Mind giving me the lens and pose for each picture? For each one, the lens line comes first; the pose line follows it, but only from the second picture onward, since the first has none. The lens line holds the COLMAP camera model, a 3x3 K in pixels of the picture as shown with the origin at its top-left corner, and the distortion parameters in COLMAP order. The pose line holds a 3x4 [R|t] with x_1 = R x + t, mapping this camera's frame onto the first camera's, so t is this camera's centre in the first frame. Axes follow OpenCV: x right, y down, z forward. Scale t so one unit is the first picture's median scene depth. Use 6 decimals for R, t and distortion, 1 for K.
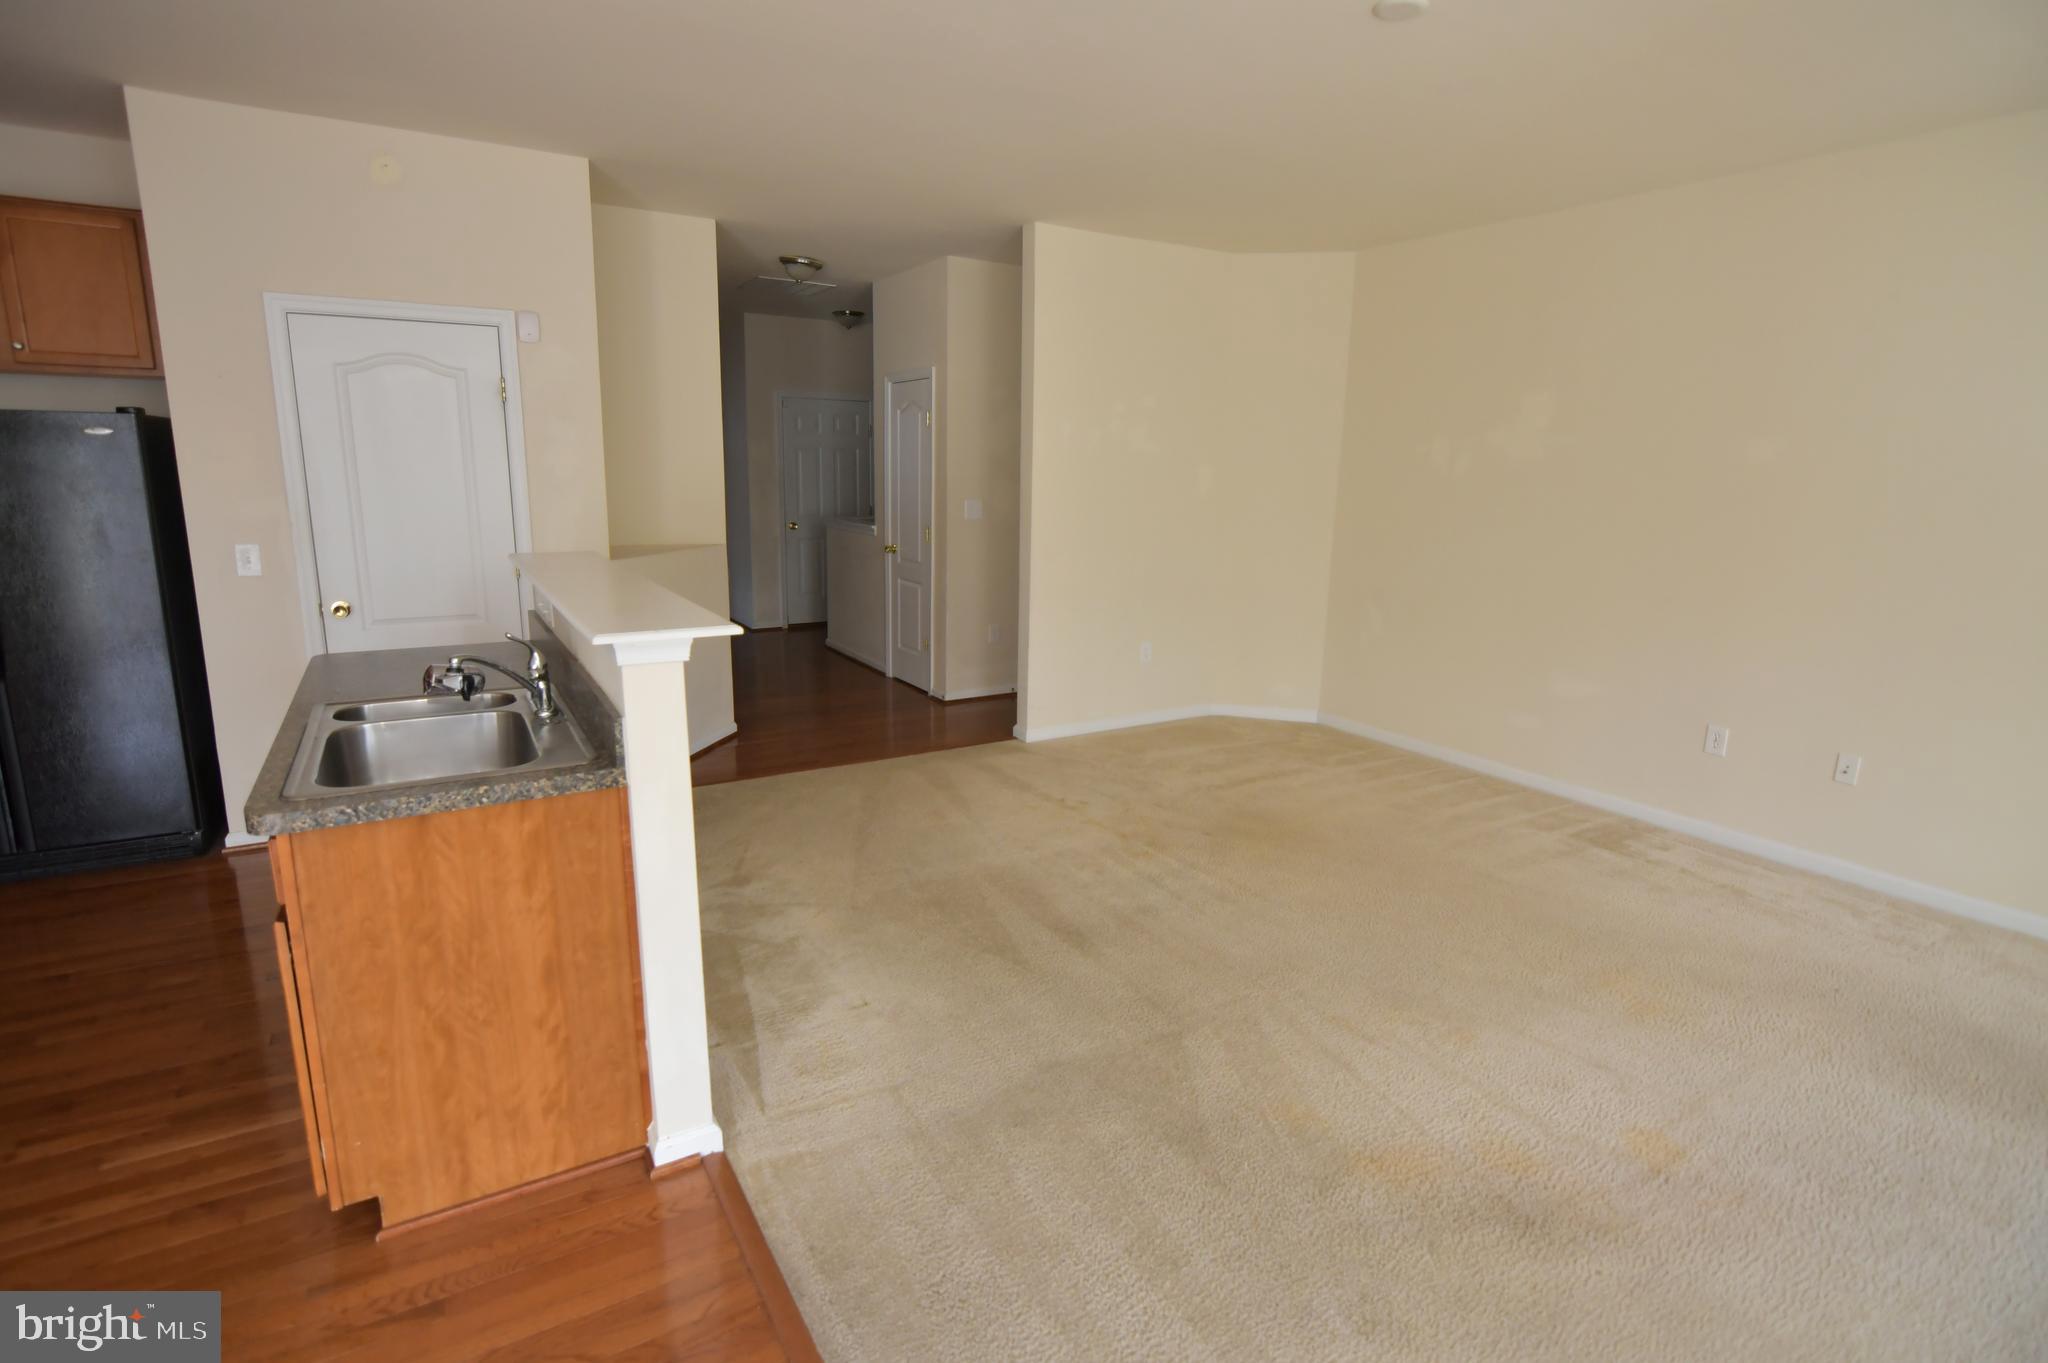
lens RADIAL K [[996.7, 0, 1020.6], [0, 996.7, 664.1], [0, 0, 1]] dist [-0.030080, 0.008592]
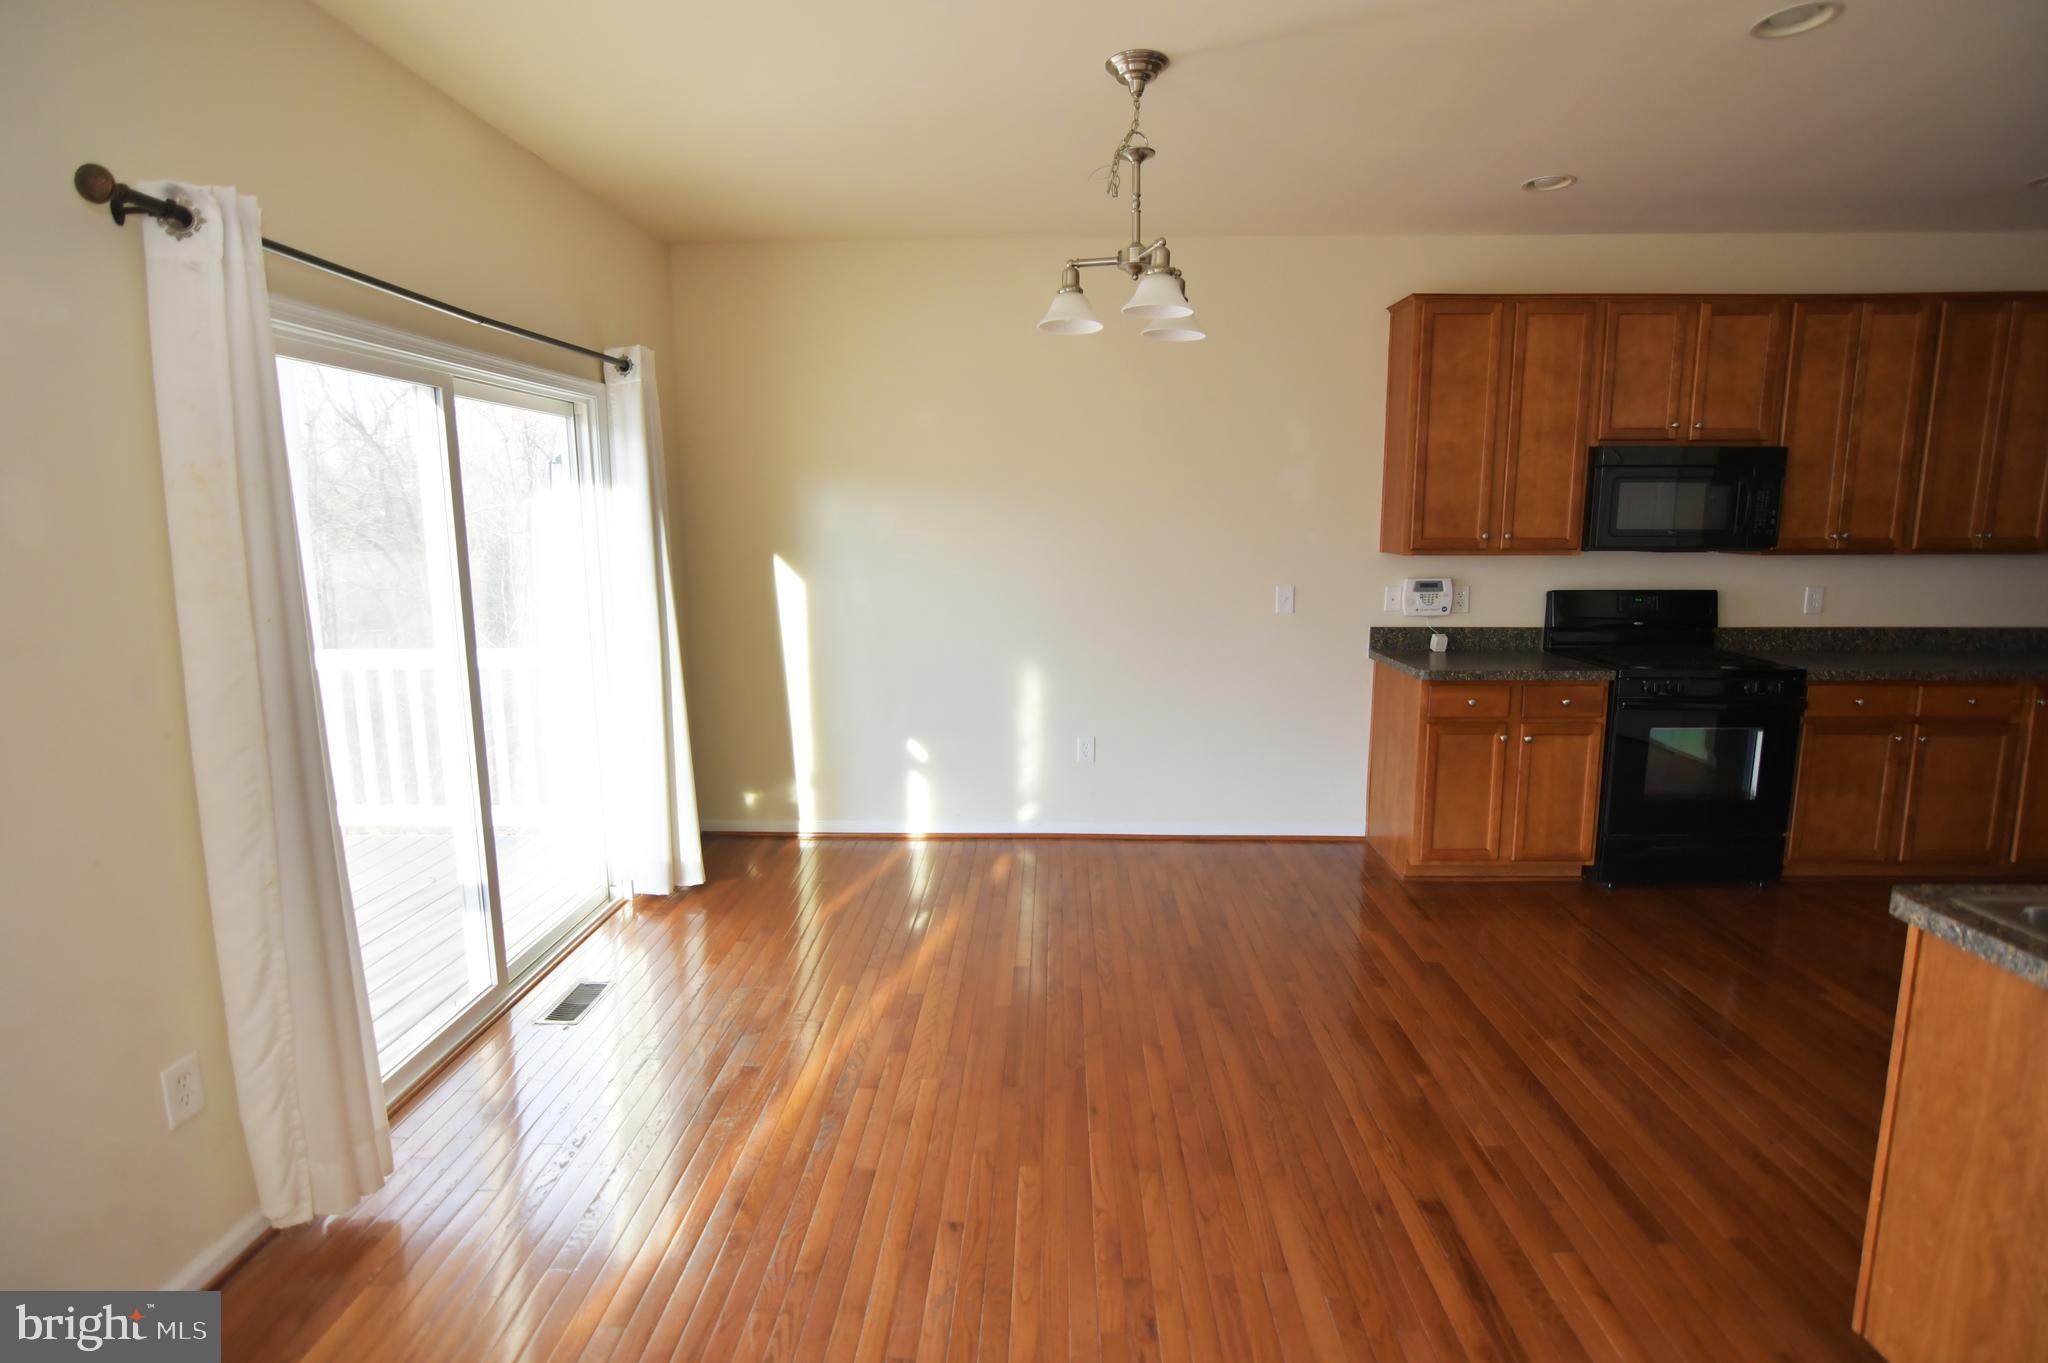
lens RADIAL K [[996.7, 0, 1022.6], [0, 996.7, 665.3], [0, 0, 1]] dist [-0.030080, 0.008592]
pose [[-0.545856, 0.111061, -0.830486, 0.368379], [-0.170148, 0.955832, 0.239657, -0.112829], [0.820421, 0.272124, -0.502850, 0.557935]]
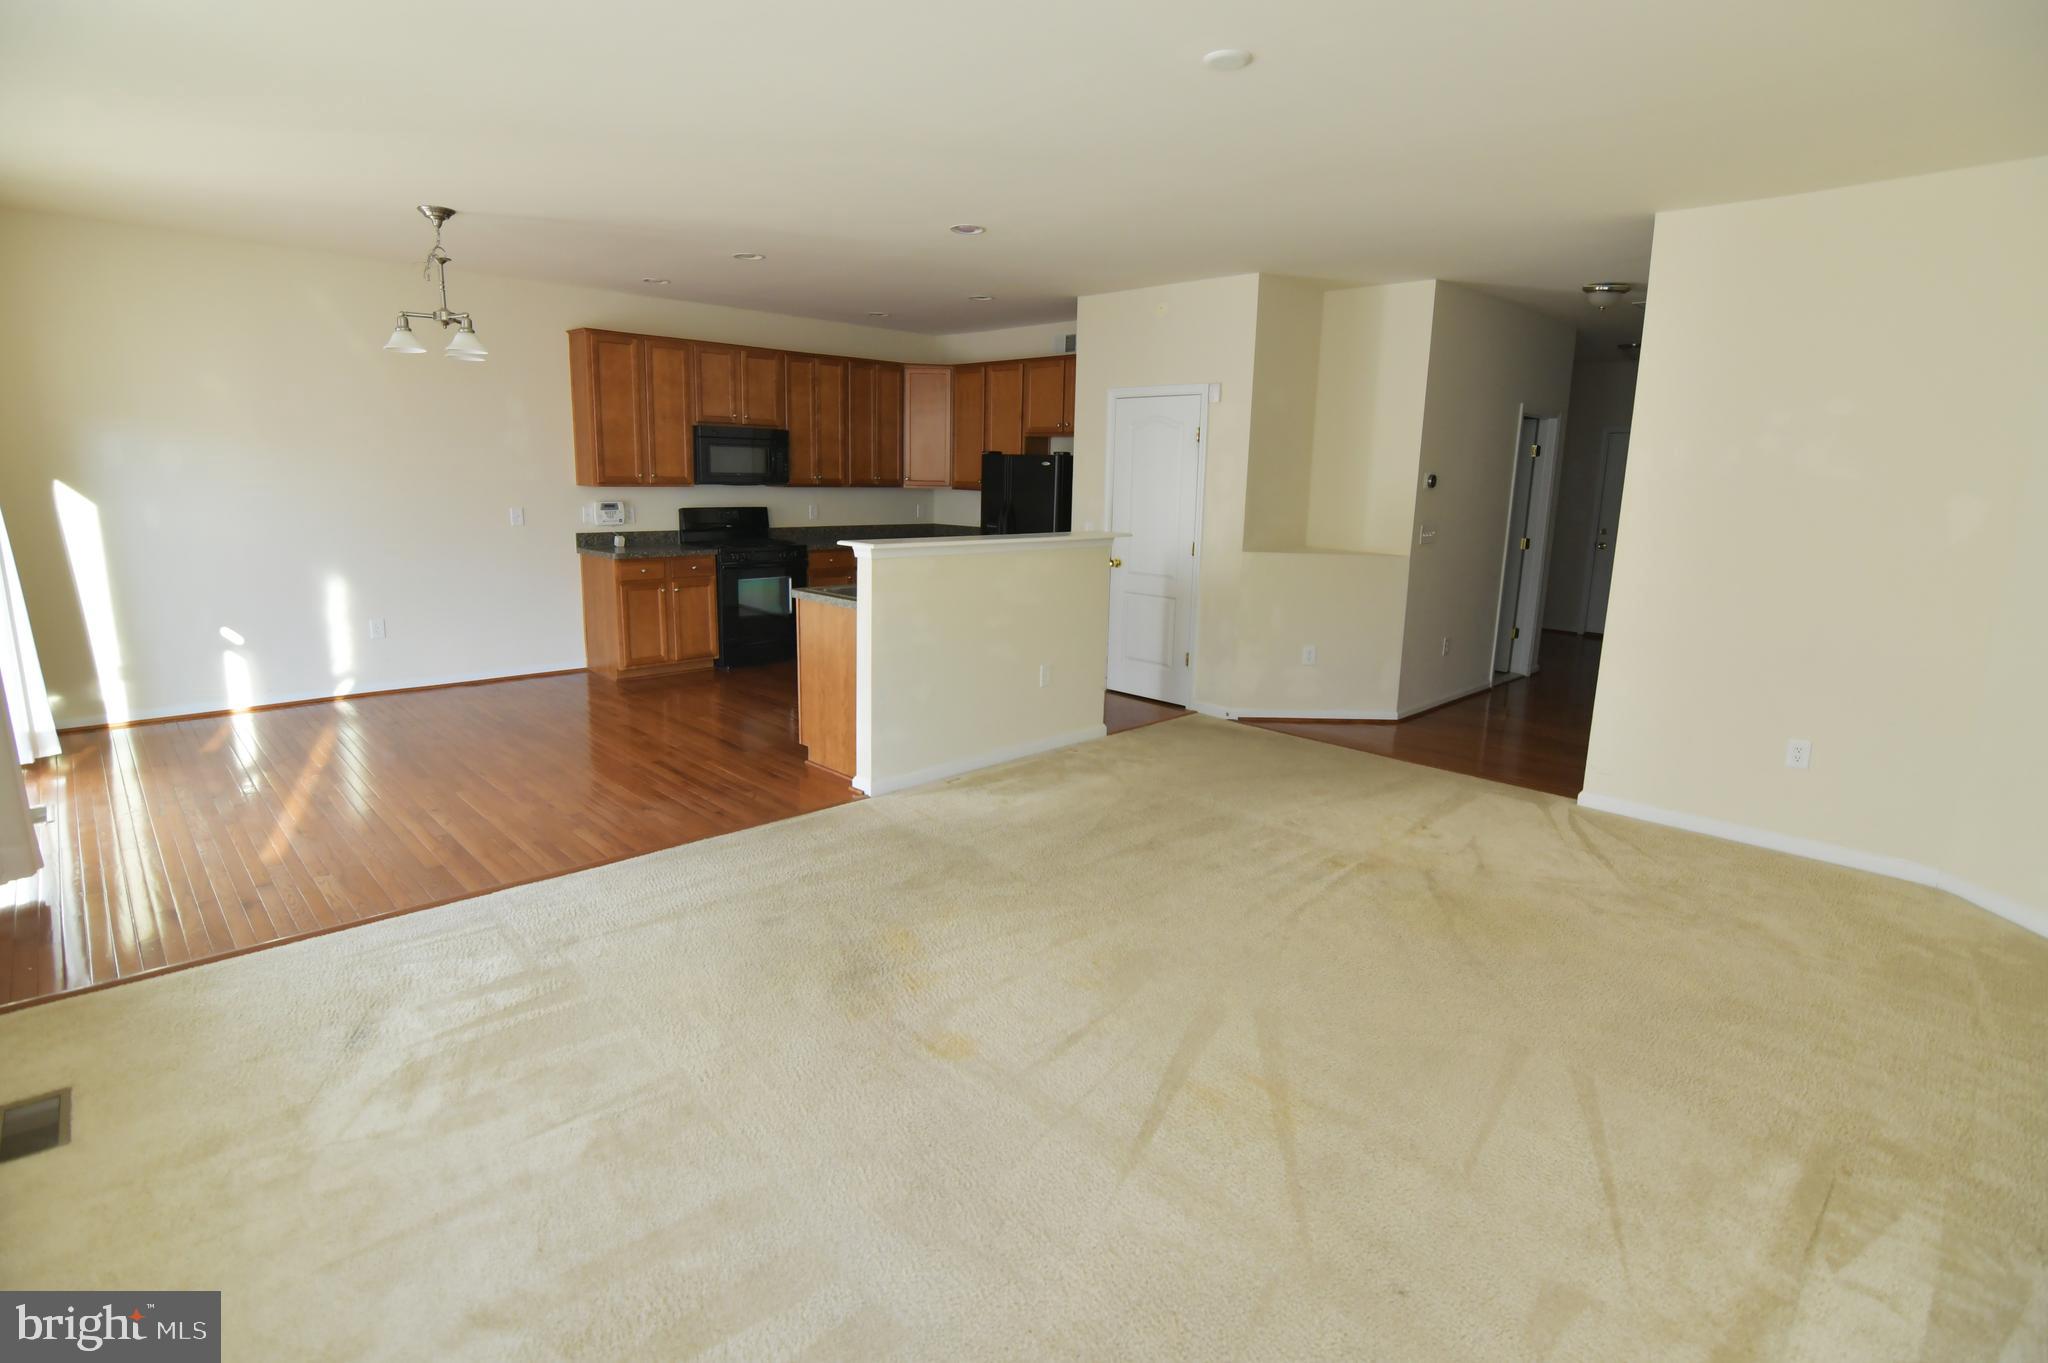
lens RADIAL K [[996.7, 0, 1026.3], [0, 996.7, 667.2], [0, 0, 1]] dist [-0.030080, 0.008592]
pose [[0.230890, 0.176913, -0.956761, 1.787214], [-0.212043, 0.968845, 0.127977, -0.120014], [0.949593, 0.173326, 0.261210, 0.723352]]
